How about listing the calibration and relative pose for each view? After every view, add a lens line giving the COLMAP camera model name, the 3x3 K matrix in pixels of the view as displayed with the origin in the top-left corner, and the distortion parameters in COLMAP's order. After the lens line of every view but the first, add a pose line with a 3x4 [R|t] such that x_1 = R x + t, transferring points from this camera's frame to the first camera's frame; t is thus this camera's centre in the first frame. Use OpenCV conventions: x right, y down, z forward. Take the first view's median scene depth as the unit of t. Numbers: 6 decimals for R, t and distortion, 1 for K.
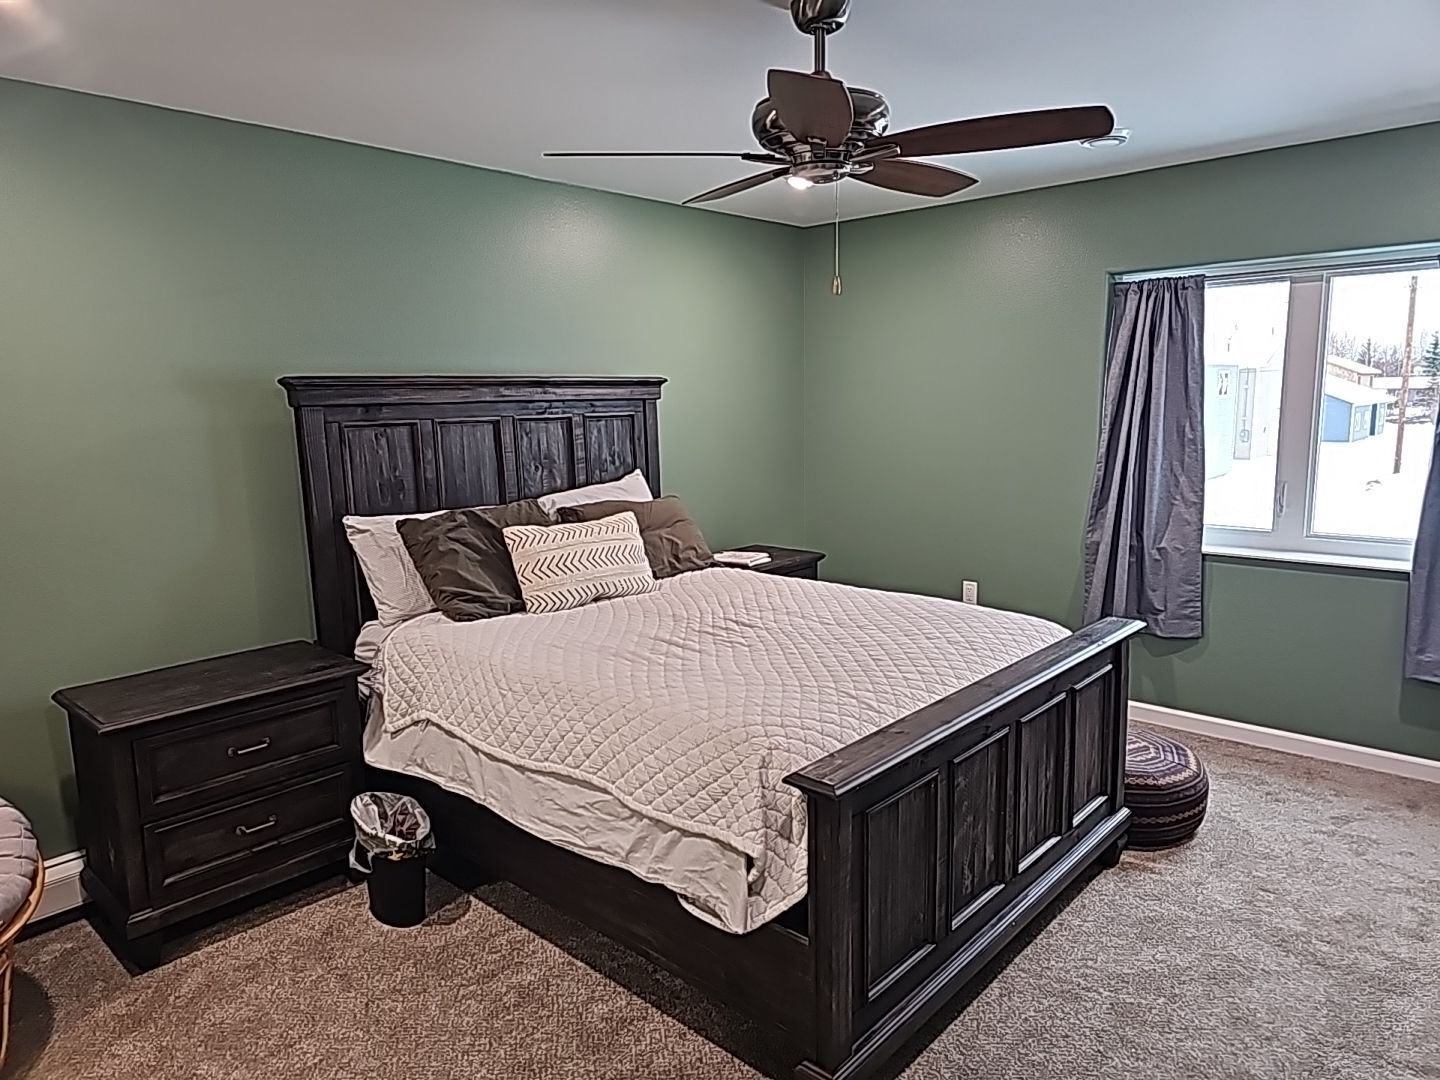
lens RADIAL K [[923.6, 0, 742.3], [0, 923.6, 535.4], [0, 0, 1]] dist [0.010286, -0.019734]
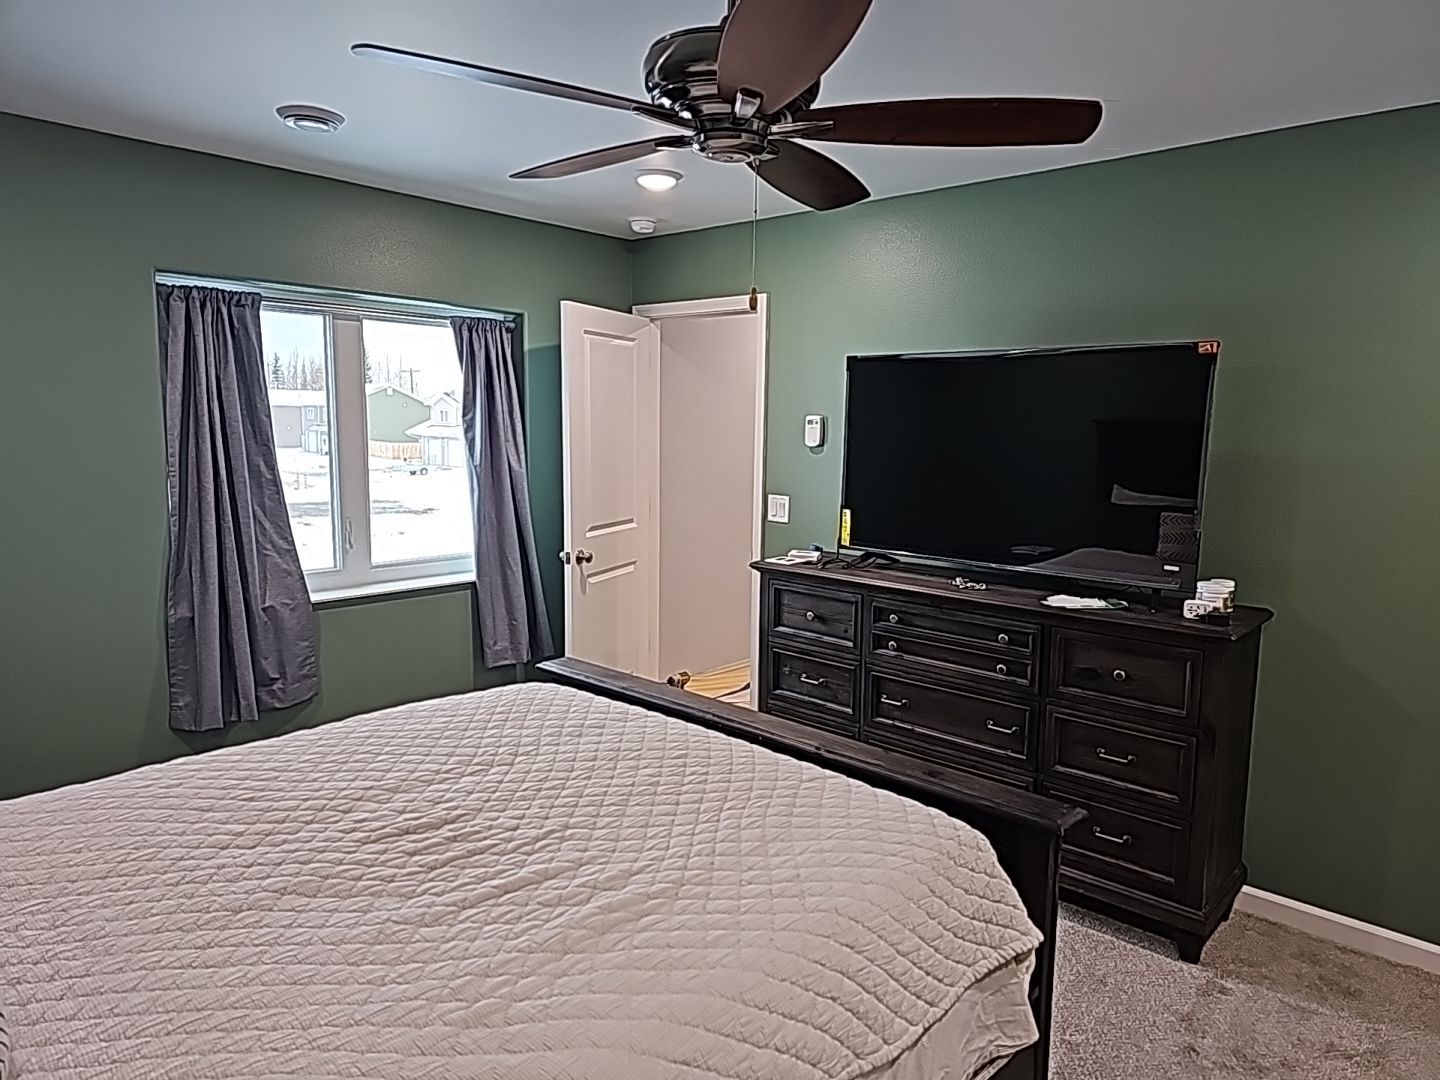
lens RADIAL K [[923.6, 0, 678.0], [0, 923.6, 552.1], [0, 0, 1]] dist [0.010286, -0.019734]
pose [[0.012154, -0.113657, 0.993446, -1.819928], [0.143568, 0.983424, 0.110754, -0.362753], [-0.989566, 0.141281, 0.028270, 2.800951]]
